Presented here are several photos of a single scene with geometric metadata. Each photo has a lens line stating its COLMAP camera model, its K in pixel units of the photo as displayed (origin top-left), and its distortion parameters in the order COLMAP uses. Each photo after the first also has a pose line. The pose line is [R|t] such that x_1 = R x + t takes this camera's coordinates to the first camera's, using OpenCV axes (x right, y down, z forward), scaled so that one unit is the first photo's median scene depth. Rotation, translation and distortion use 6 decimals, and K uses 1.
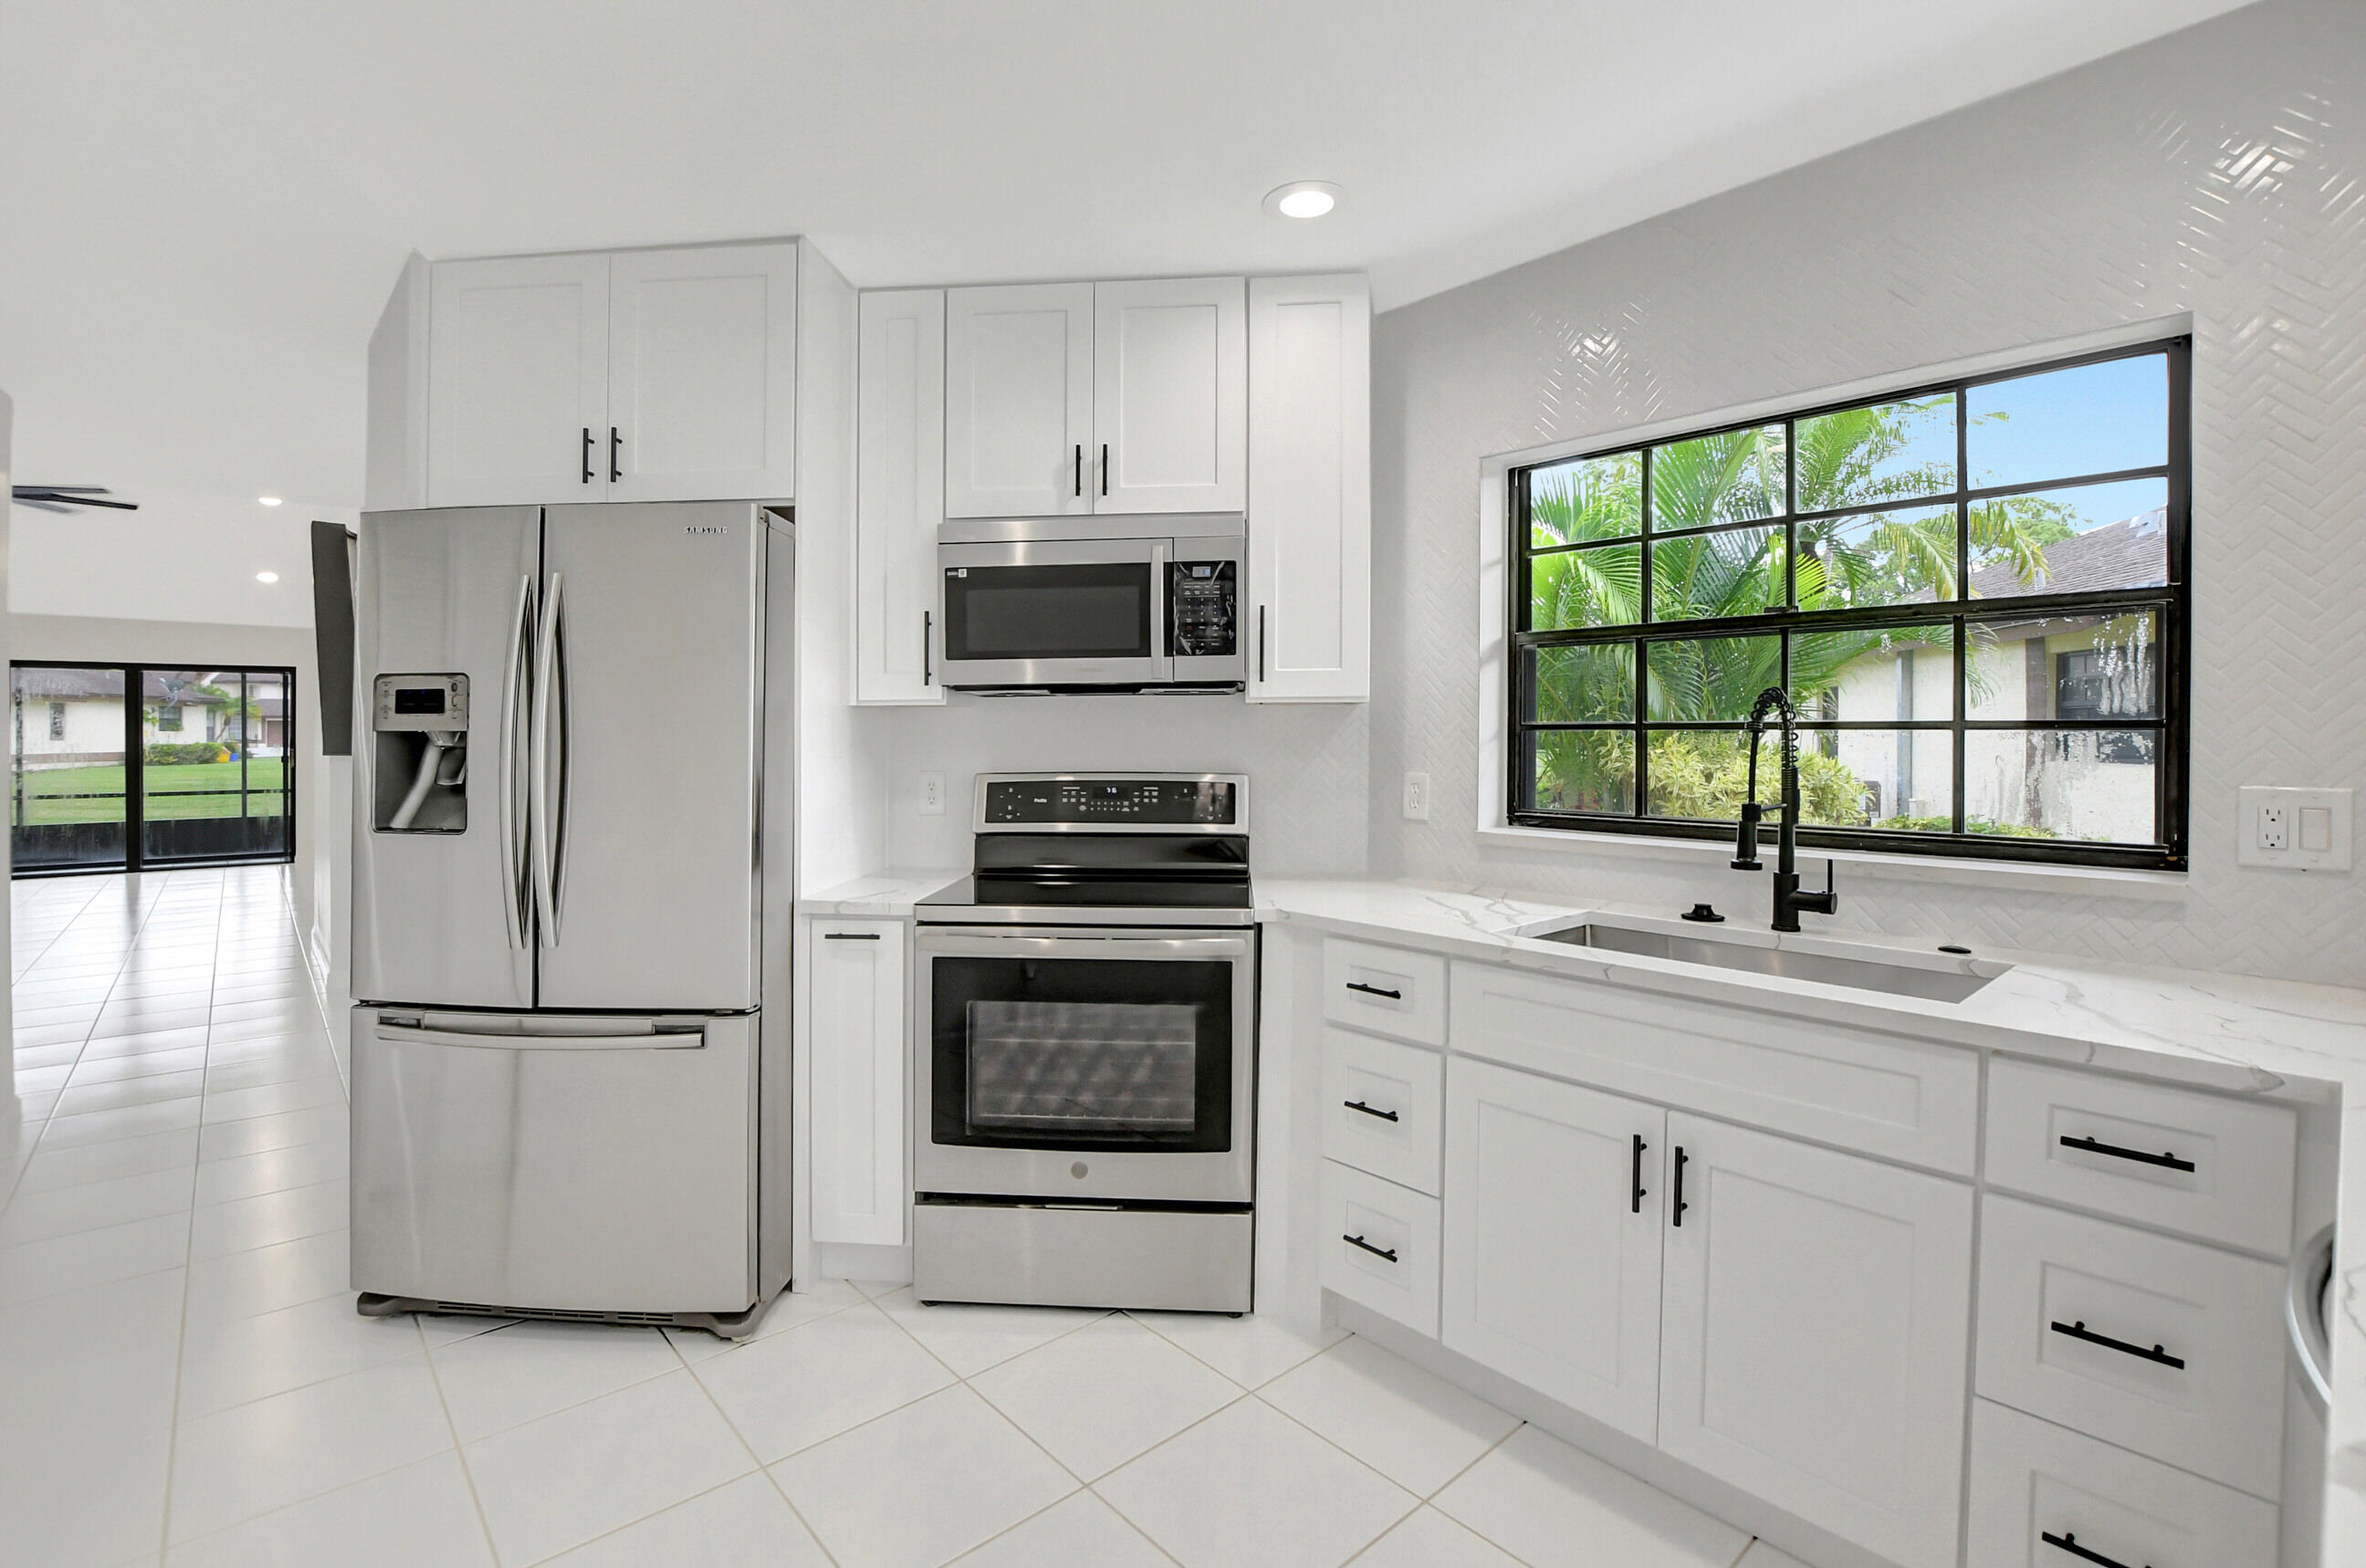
lens RADIAL K [[1106.5, 0, 1171.2], [0, 1106.5, 748.7], [0, 0, 1]] dist [-0.026792, 0.000677]
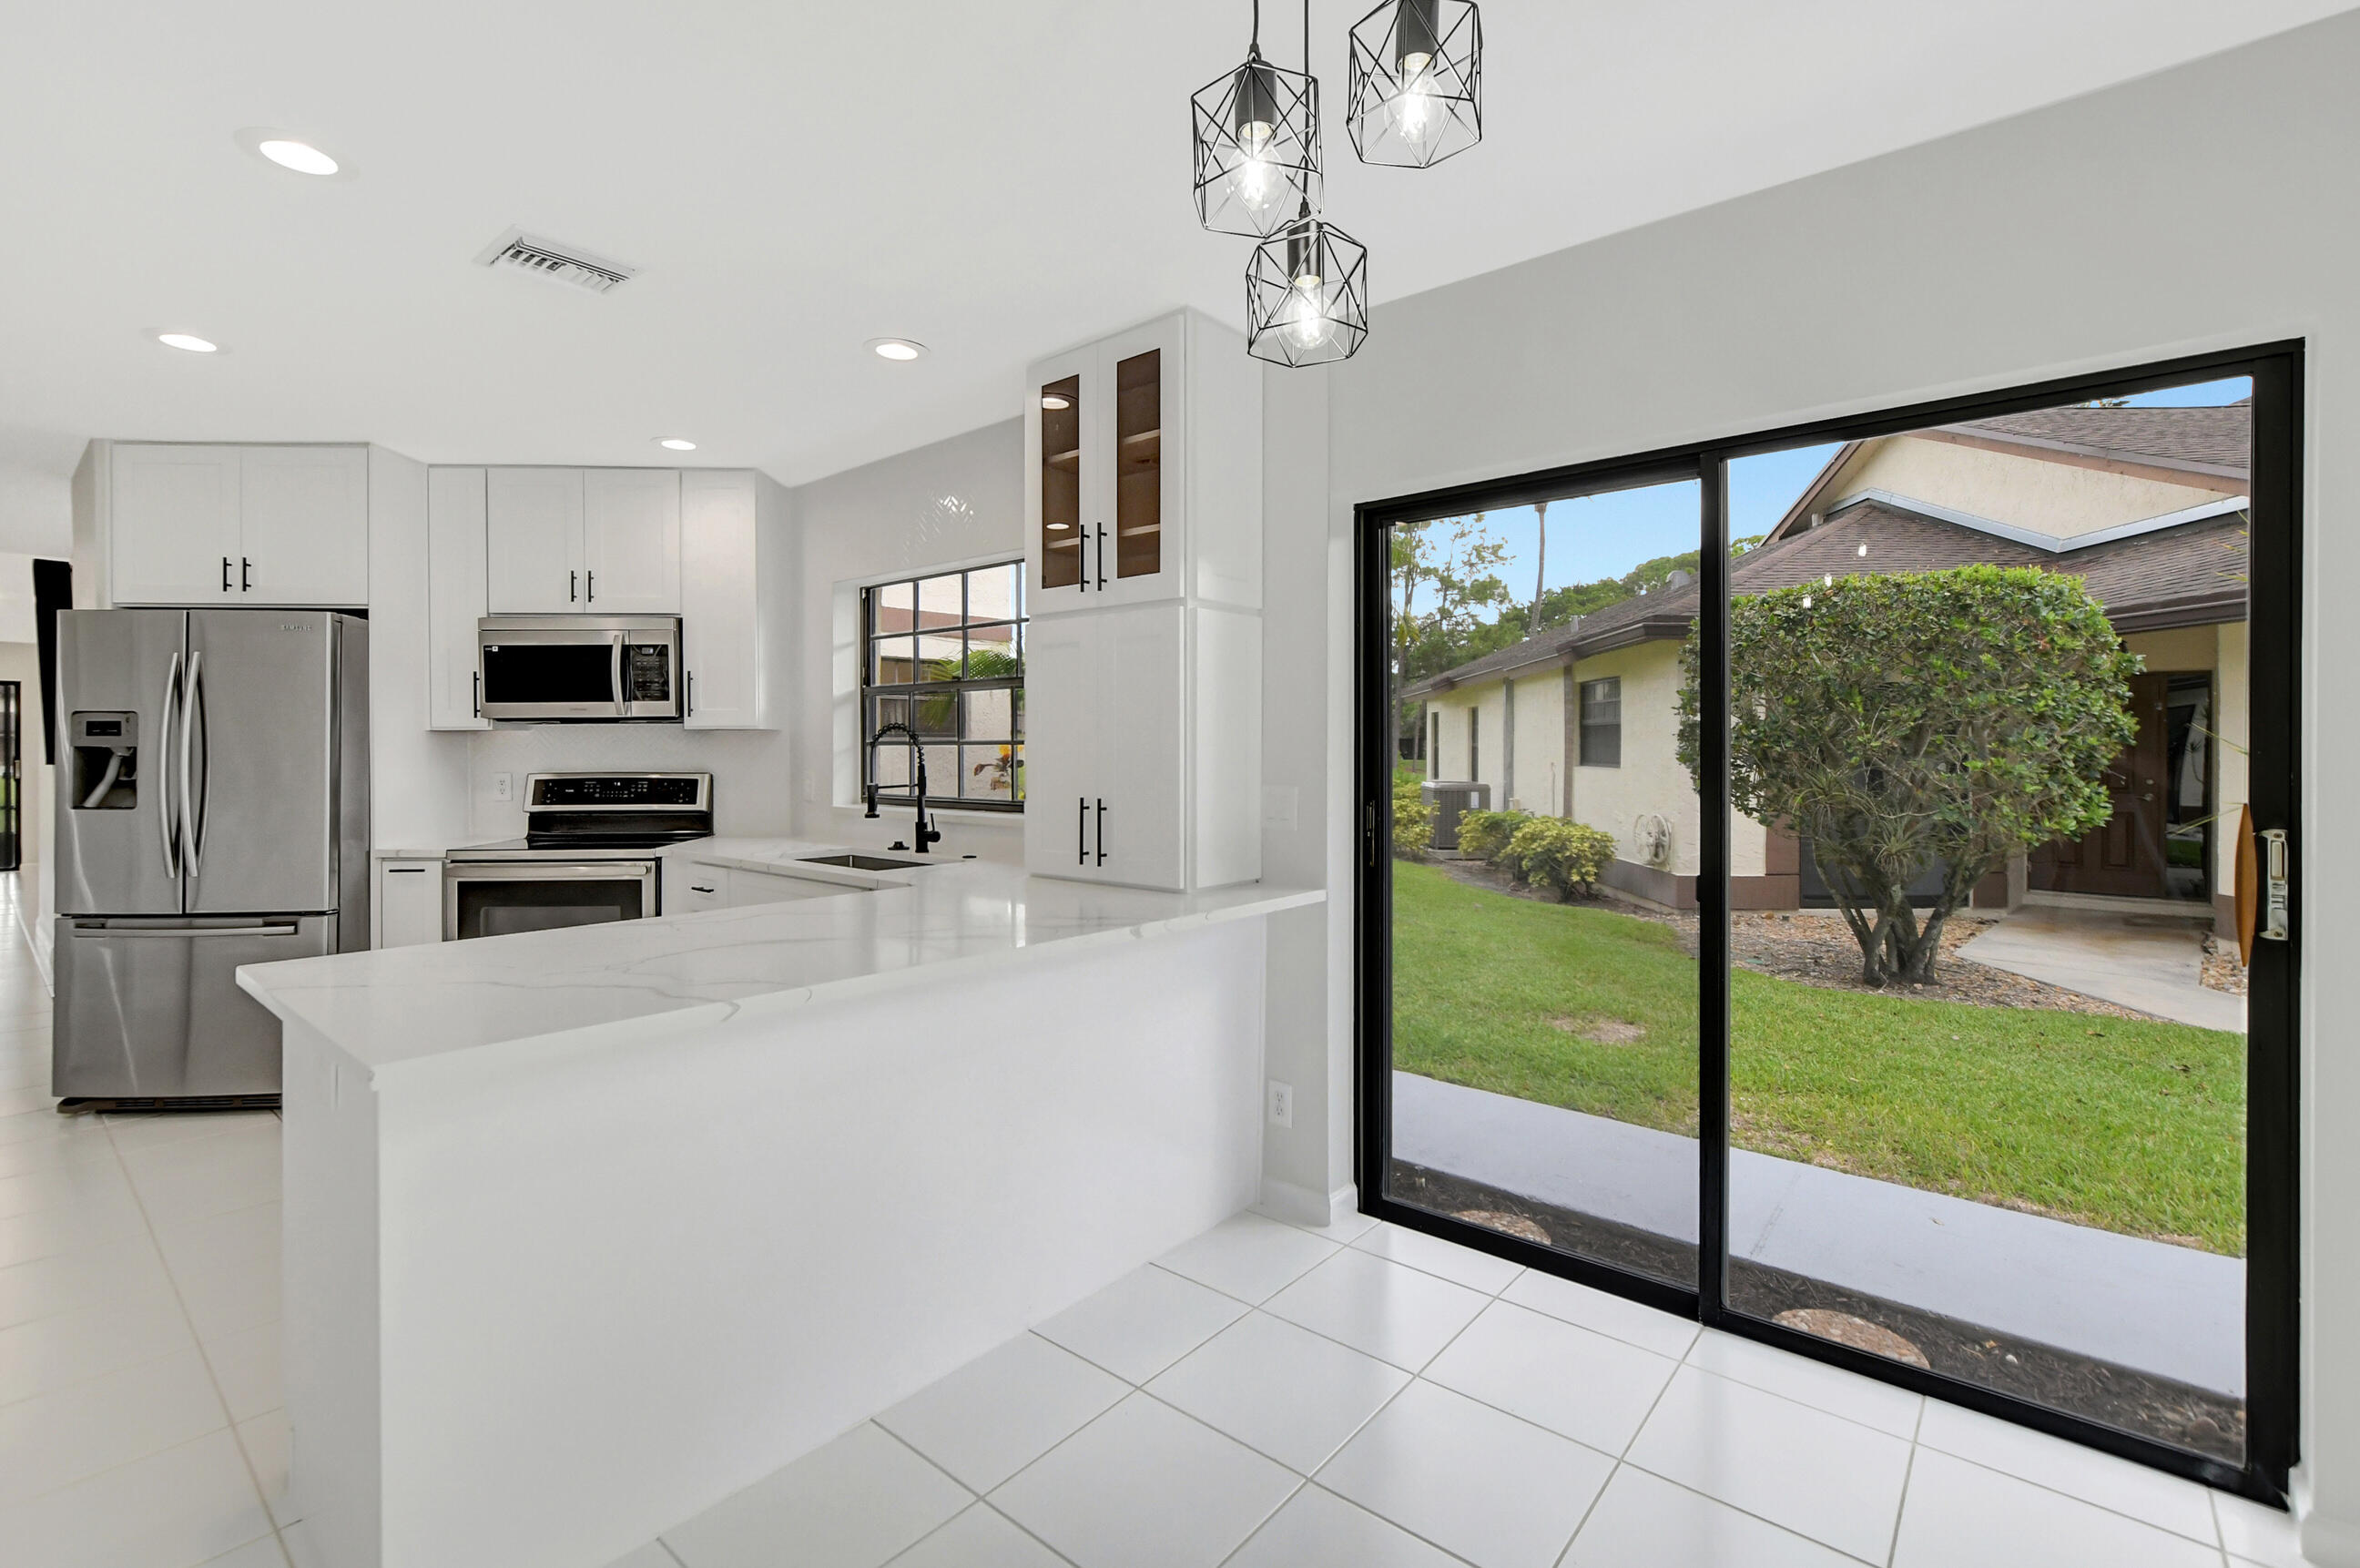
lens RADIAL K [[1064.6, 0, 1181.3], [0, 1064.6, 765.6], [0, 0, 1]] dist [0.003001, -0.006400]
pose [[0.988315, -0.002472, 0.152407, 0.604389], [0.001783, 0.999988, 0.004654, 0.006975], [-0.152416, -0.004328, 0.988307, -0.741048]]
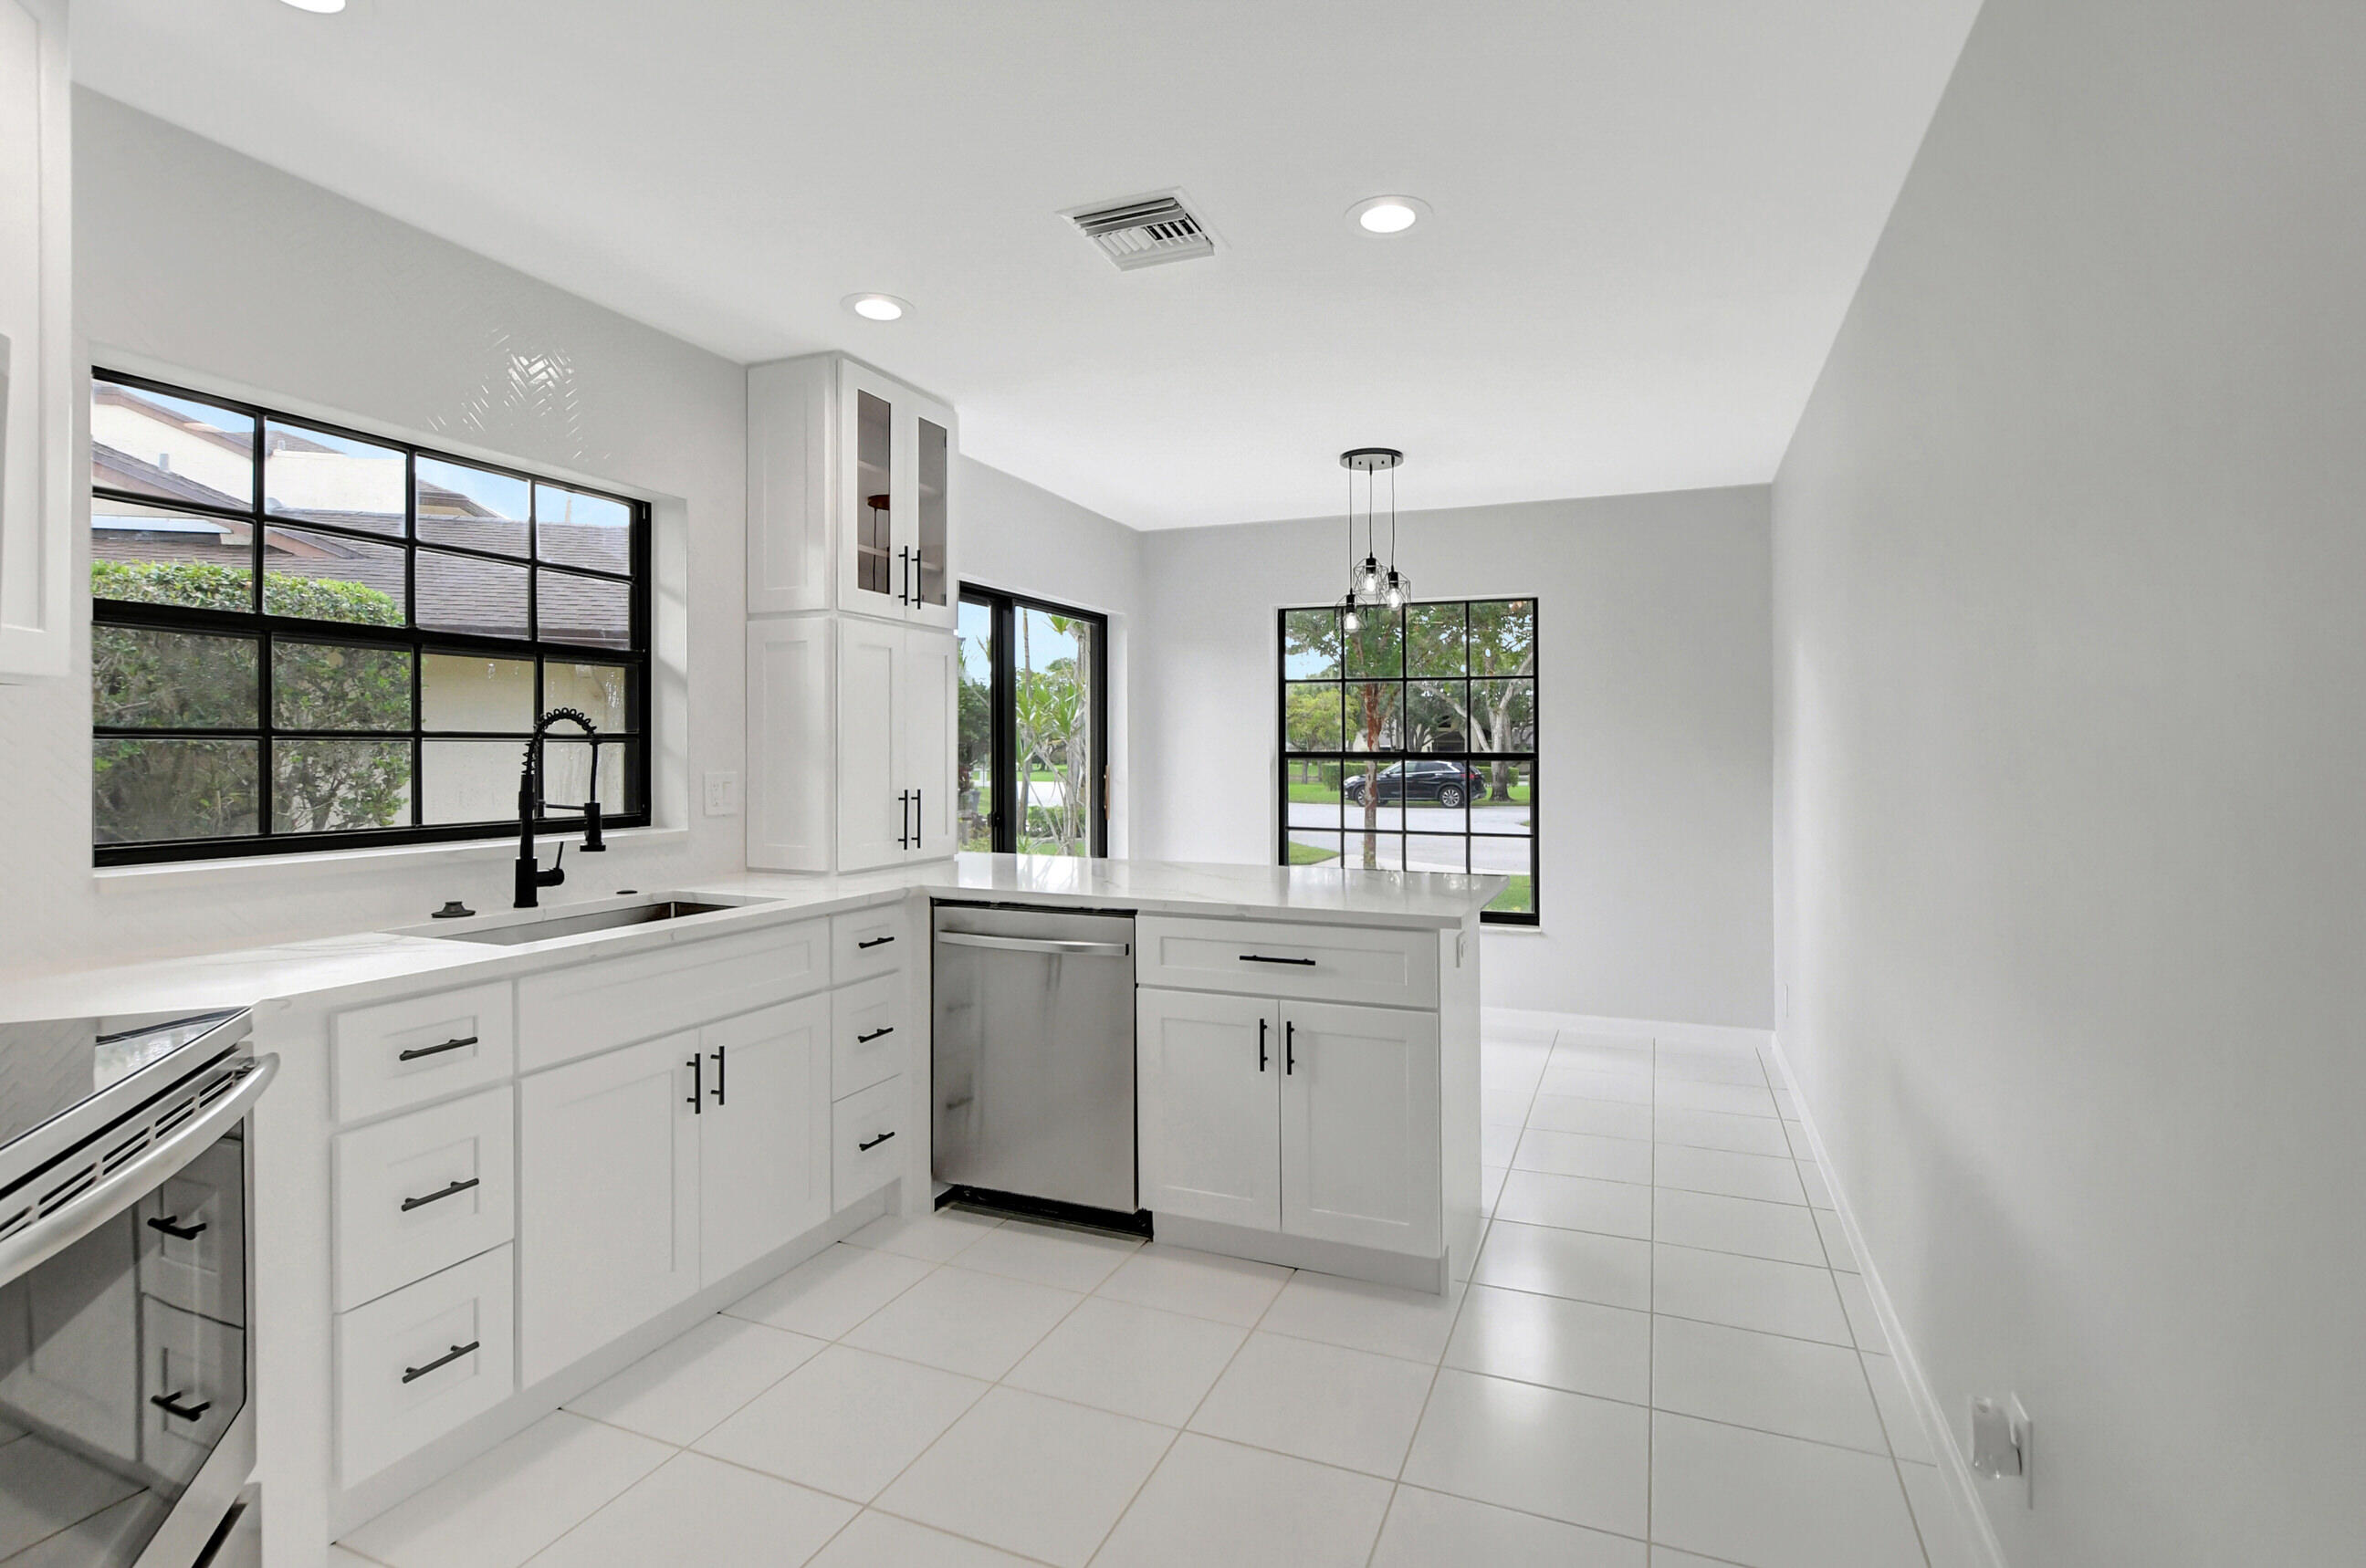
lens RADIAL K [[1106.5, 0, 1171.2], [0, 1106.5, 748.7], [0, 0, 1]] dist [-0.026792, 0.000677]
pose [[-0.439189, -0.005155, 0.898380, -0.690897], [0.003174, 0.999968, 0.007289, -0.011856], [-0.898389, 0.006053, -0.439159, 0.743725]]
